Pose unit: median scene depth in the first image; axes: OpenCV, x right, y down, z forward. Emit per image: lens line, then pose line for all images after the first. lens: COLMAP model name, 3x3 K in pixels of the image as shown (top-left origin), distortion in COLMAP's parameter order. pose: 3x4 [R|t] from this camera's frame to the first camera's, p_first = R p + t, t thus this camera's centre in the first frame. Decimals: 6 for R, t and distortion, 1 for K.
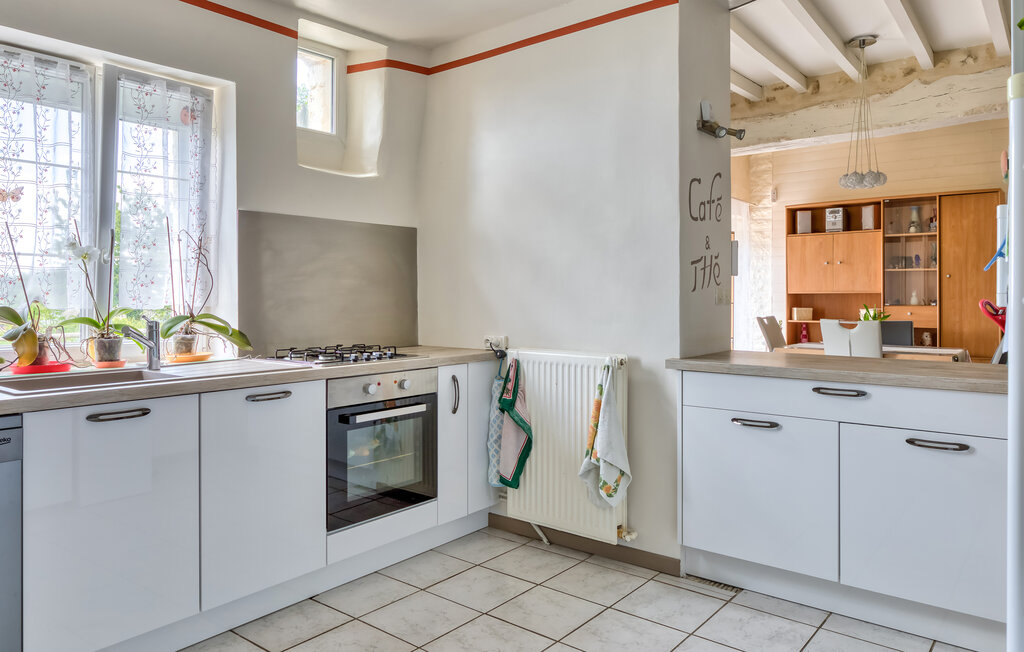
lens RADIAL K [[700.2, 0, 504.5], [0, 700.2, 298.5], [0, 0, 1]] dist [-0.003536, -0.000127]
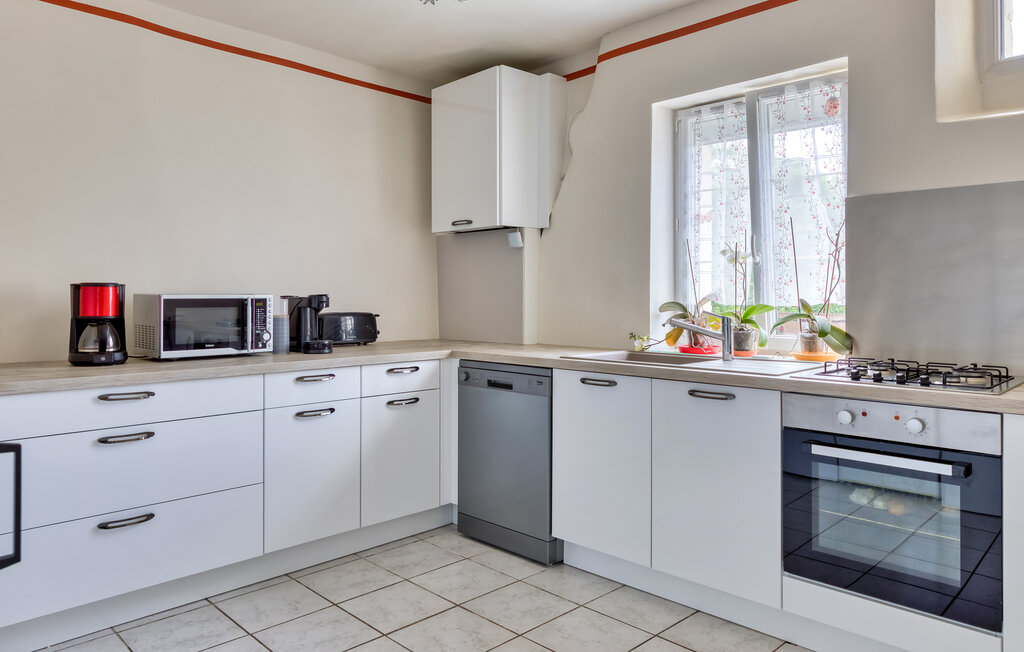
lens RADIAL K [[700.2, 0, 504.5], [0, 700.2, 298.5], [0, 0, 1]] dist [-0.003536, -0.000127]
pose [[-0.113182, 0.002846, -0.993570, 0.614920], [-0.008474, 0.999957, 0.003830, 0.002024], [0.993538, 0.008853, -0.113153, 0.737920]]
